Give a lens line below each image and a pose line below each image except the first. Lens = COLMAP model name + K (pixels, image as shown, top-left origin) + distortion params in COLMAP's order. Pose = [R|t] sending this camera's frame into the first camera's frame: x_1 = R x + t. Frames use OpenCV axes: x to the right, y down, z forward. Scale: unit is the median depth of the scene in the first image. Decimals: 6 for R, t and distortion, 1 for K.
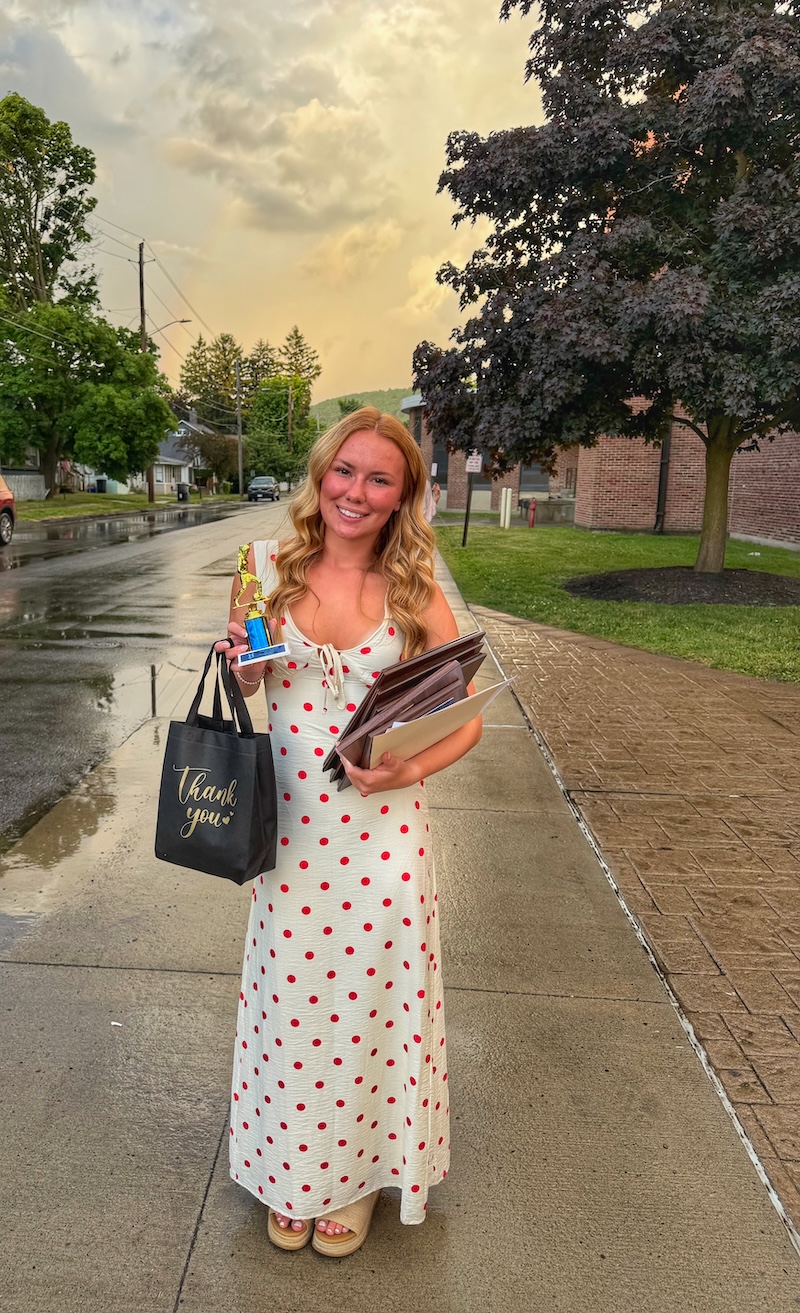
lens RADIAL K [[886.5, 0, 343.2], [0, 886.5, 659.0], [0, 0, 1]] dist [0.065159, -0.102875]
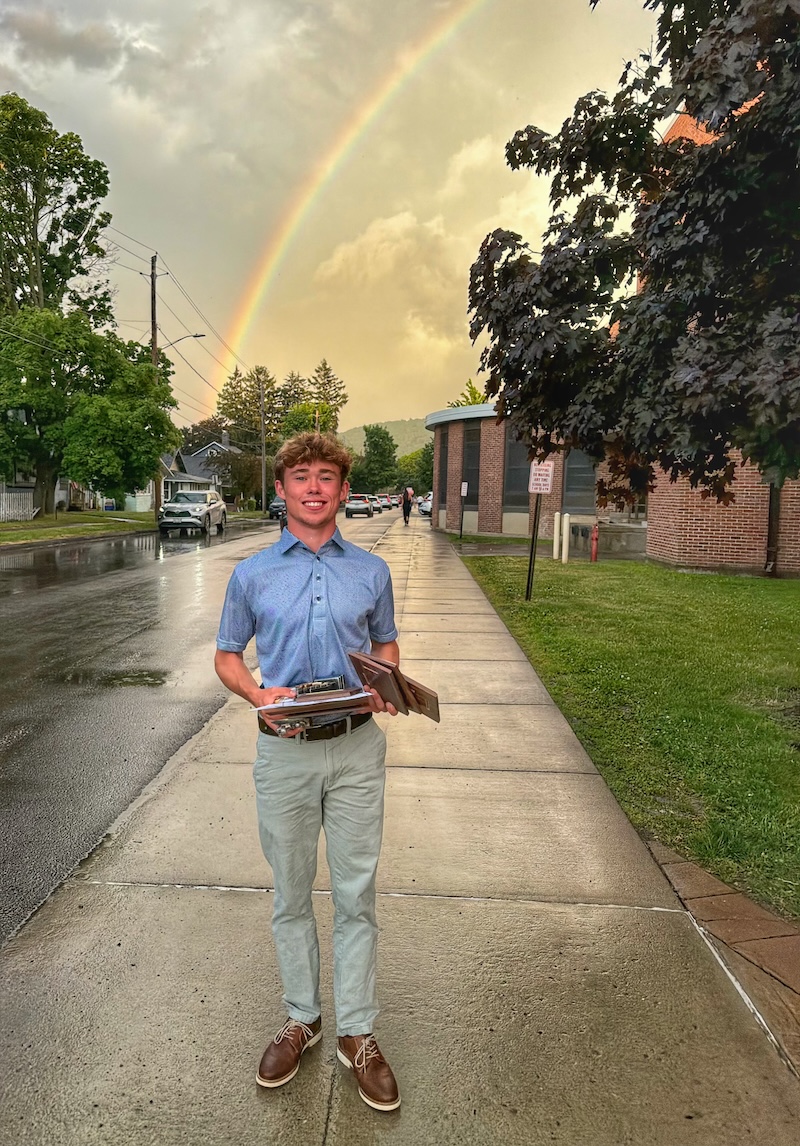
lens RADIAL K [[820.6, 0, 400.0], [0, 820.6, 573.0], [0, 0, 1]] dist [-0.001951, -0.000542]
pose [[0.999237, 0.003648, 0.038885, 0.005225], [0.000549, 0.994215, -0.107405, -0.031969], [-0.039052, 0.107344, 0.993455, 0.151090]]
